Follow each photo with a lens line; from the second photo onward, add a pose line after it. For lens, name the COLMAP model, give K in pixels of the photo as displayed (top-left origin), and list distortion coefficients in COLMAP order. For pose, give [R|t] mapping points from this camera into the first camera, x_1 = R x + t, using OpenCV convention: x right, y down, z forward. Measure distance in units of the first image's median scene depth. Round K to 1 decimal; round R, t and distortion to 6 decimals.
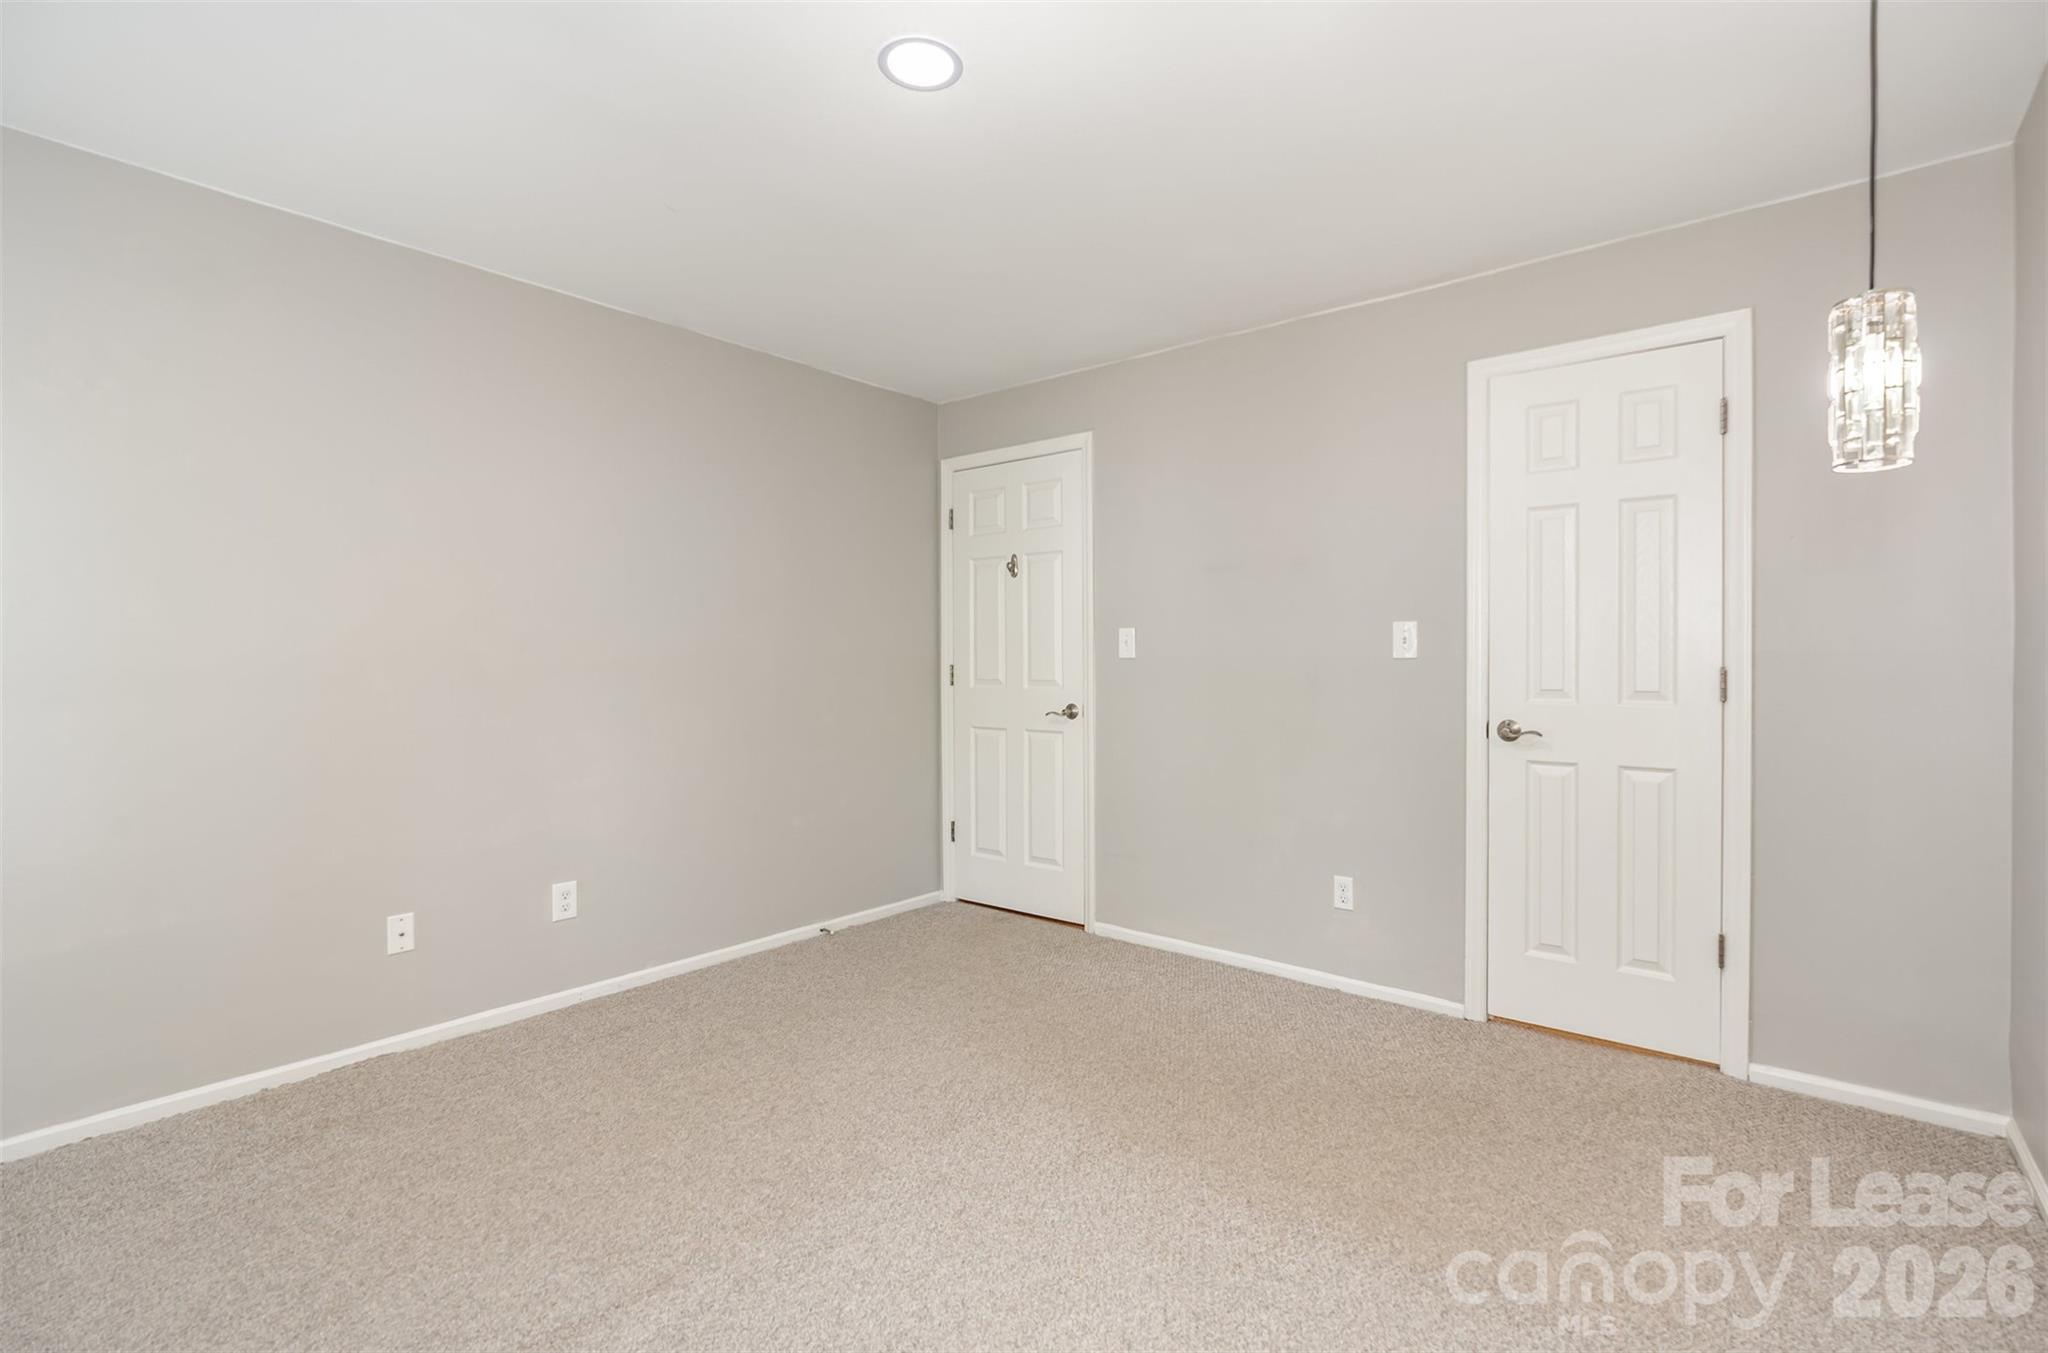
lens RADIAL K [[972.0, 0, 1024.0], [0, 972.0, 676.5], [0, 0, 1]] dist [0.000353, -0.000111]
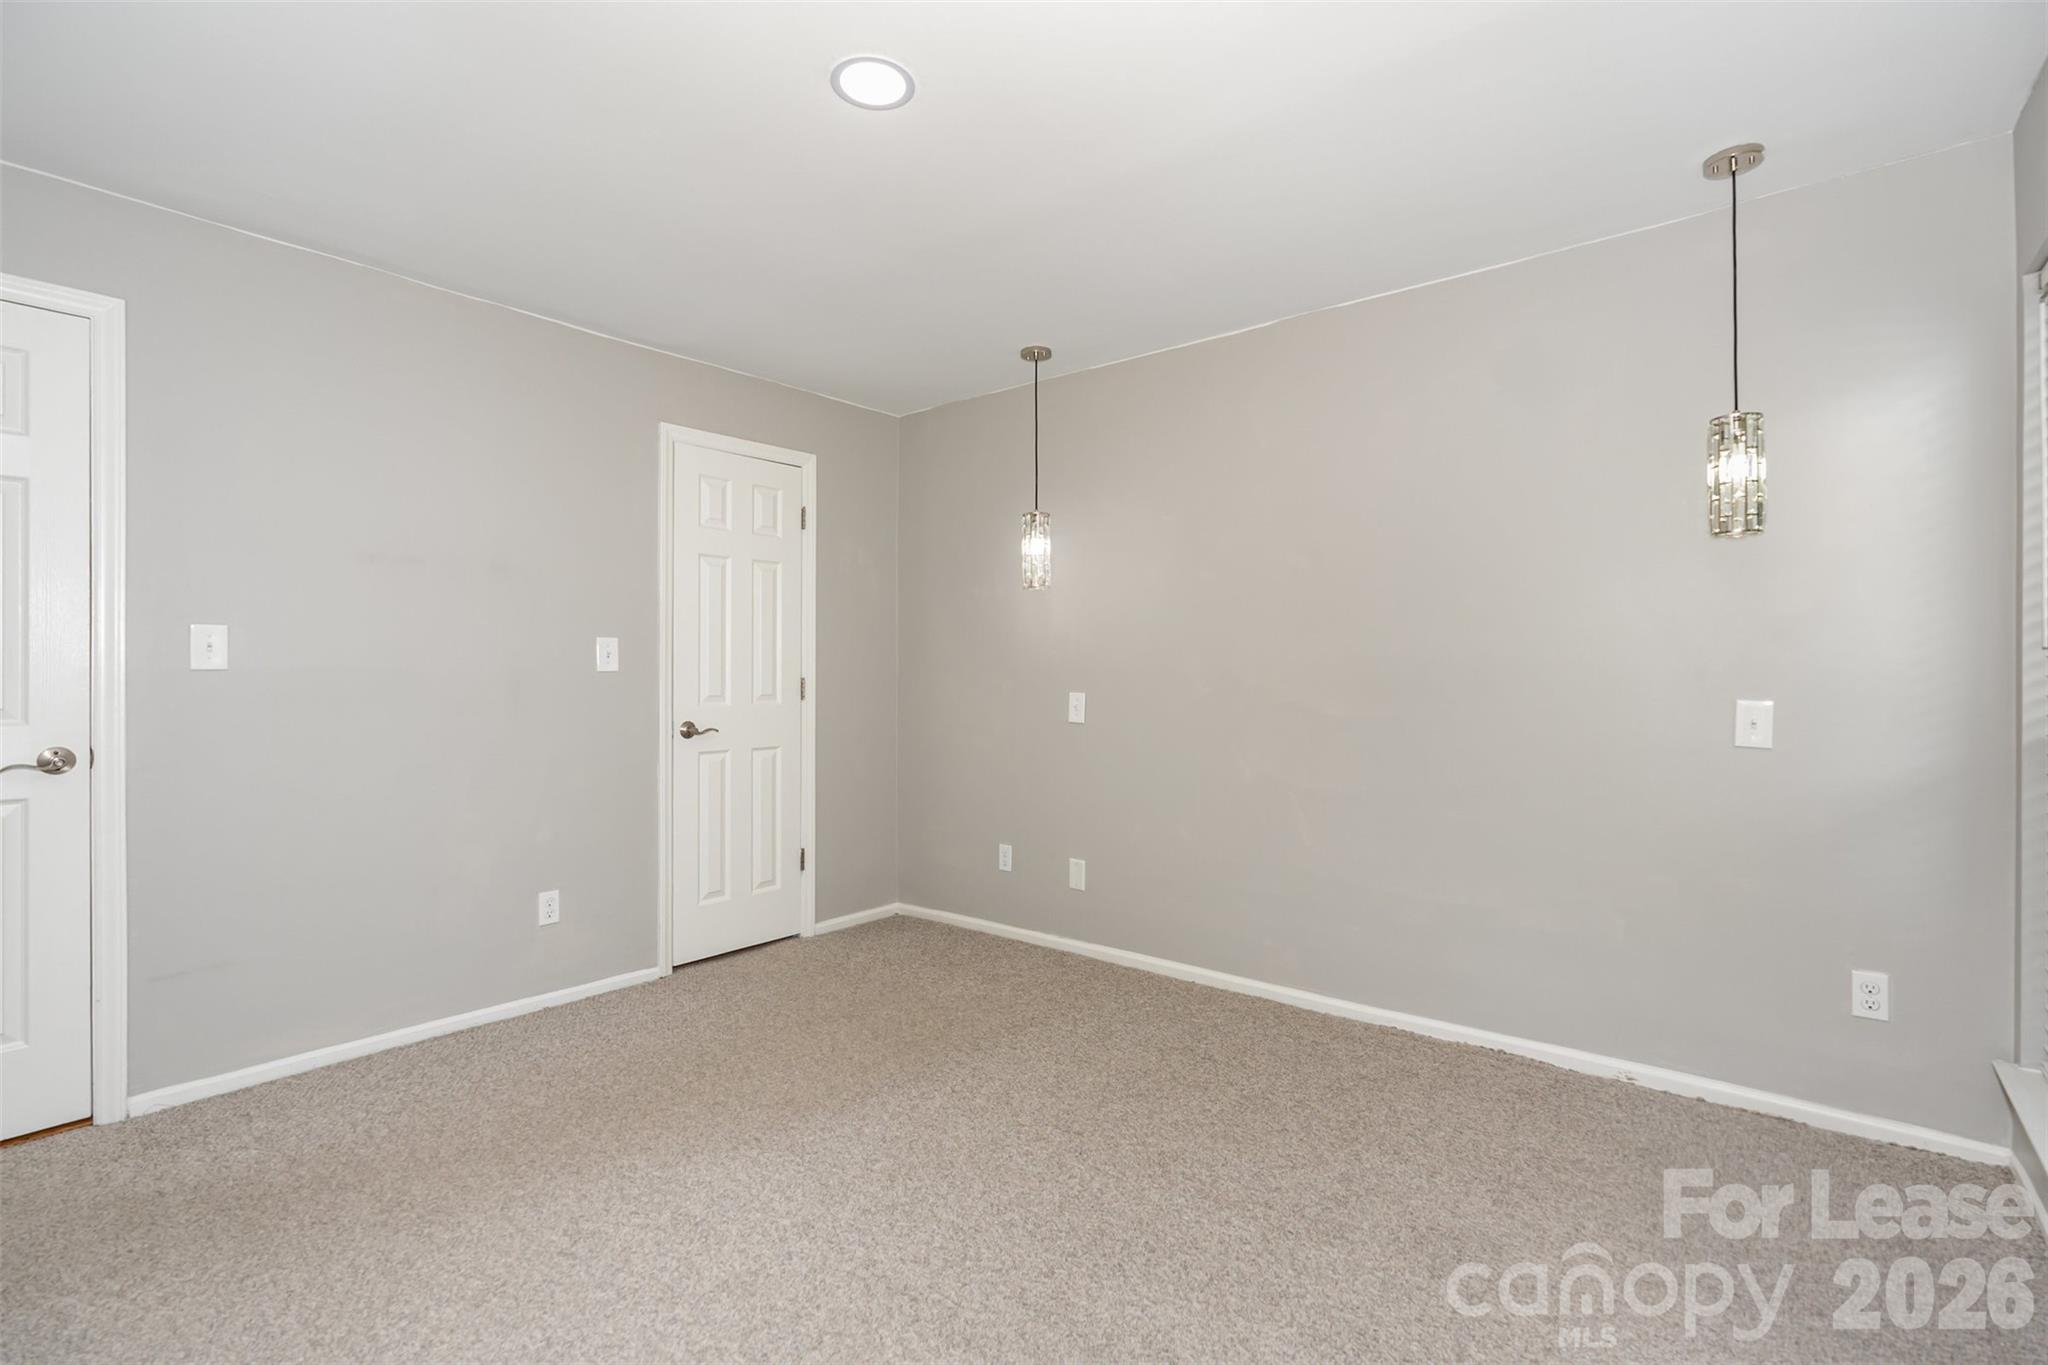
lens RADIAL K [[922.6, 0, 1024.0], [0, 922.6, 682.5], [0, 0, 1]] dist [0.001664, 0.000344]
pose [[-0.005937, -0.010023, 0.999932, -0.653570], [0.014945, 0.999837, 0.010110, -0.010030], [-0.999871, 0.015004, -0.005786, 0.551940]]
